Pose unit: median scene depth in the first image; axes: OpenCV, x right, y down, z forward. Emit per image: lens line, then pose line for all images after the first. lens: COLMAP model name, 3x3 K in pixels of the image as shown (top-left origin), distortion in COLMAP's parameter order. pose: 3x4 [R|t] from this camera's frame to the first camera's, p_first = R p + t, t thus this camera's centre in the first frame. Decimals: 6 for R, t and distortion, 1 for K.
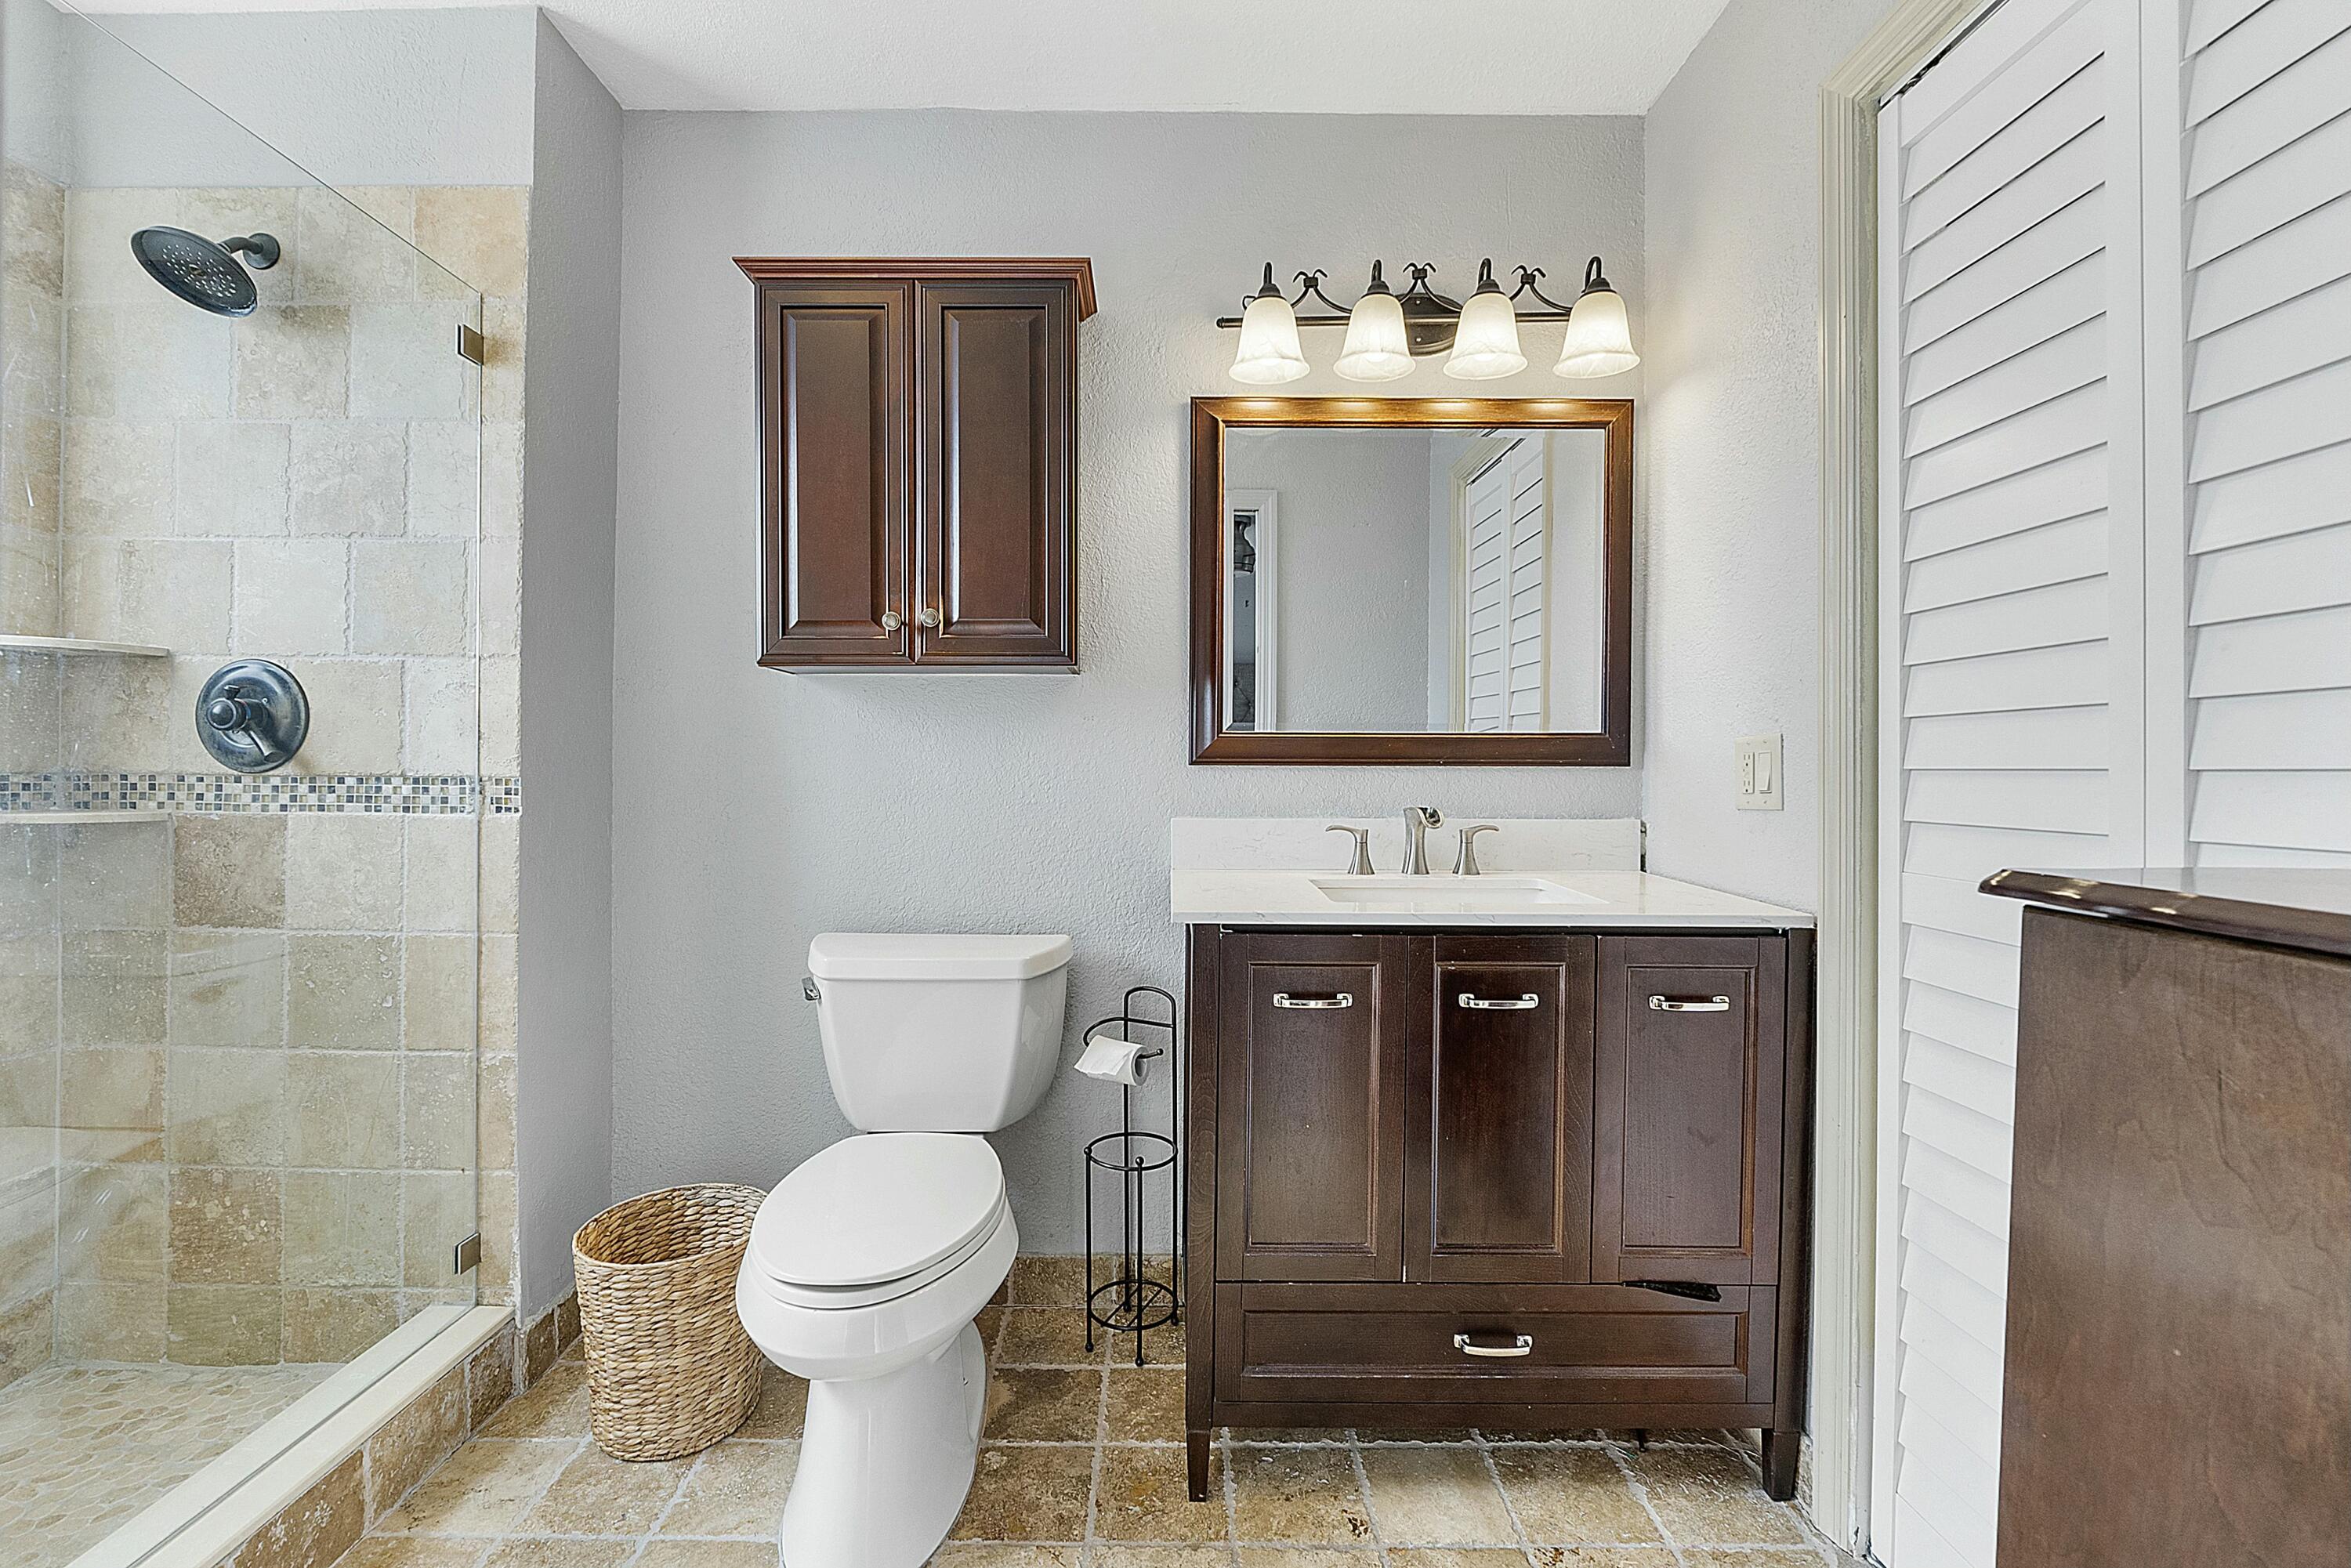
lens RADIAL K [[999.9, 0, 1171.2], [0, 999.9, 781.1], [0, 0, 1]] dist [-0.006481, -0.000274]
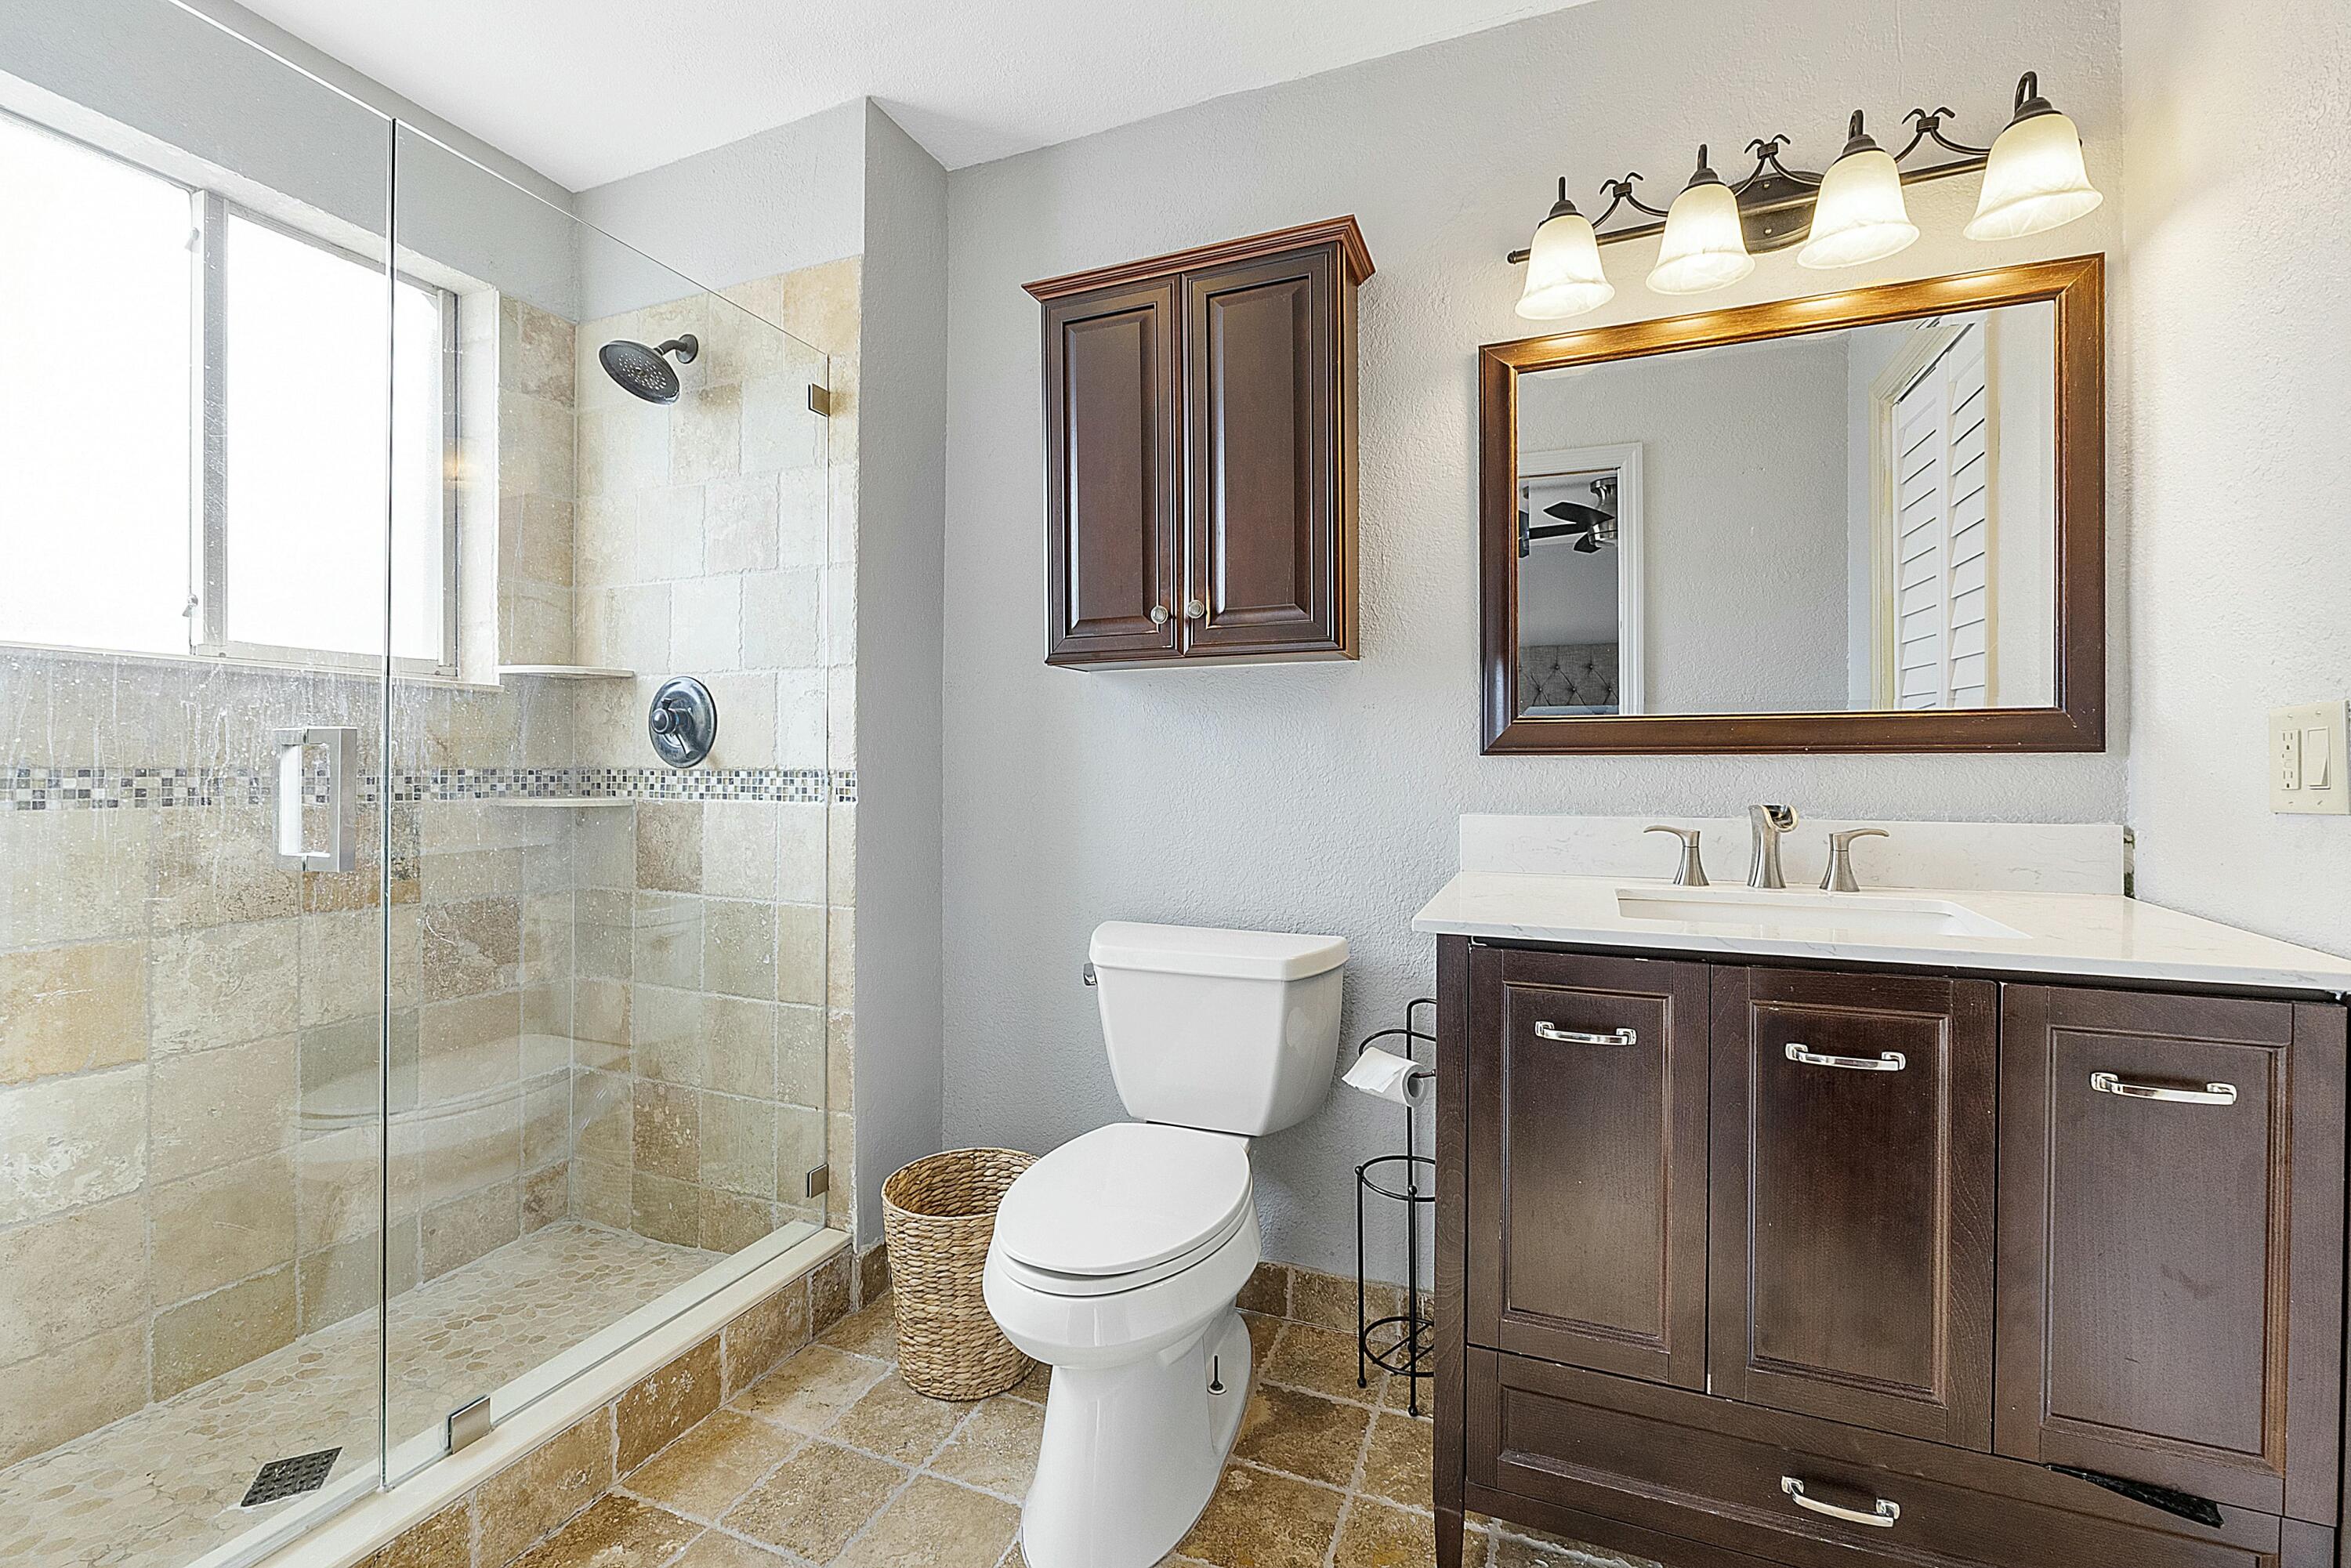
lens RADIAL K [[999.9, 0, 1180.7], [0, 999.9, 766.6], [0, 0, 1]] dist [-0.006481, -0.000274]
pose [[0.925256, -0.004132, -0.379321, 0.123054], [0.001291, 0.999969, -0.007742, 0.000717], [0.379341, 0.006674, 0.925233, 0.076634]]
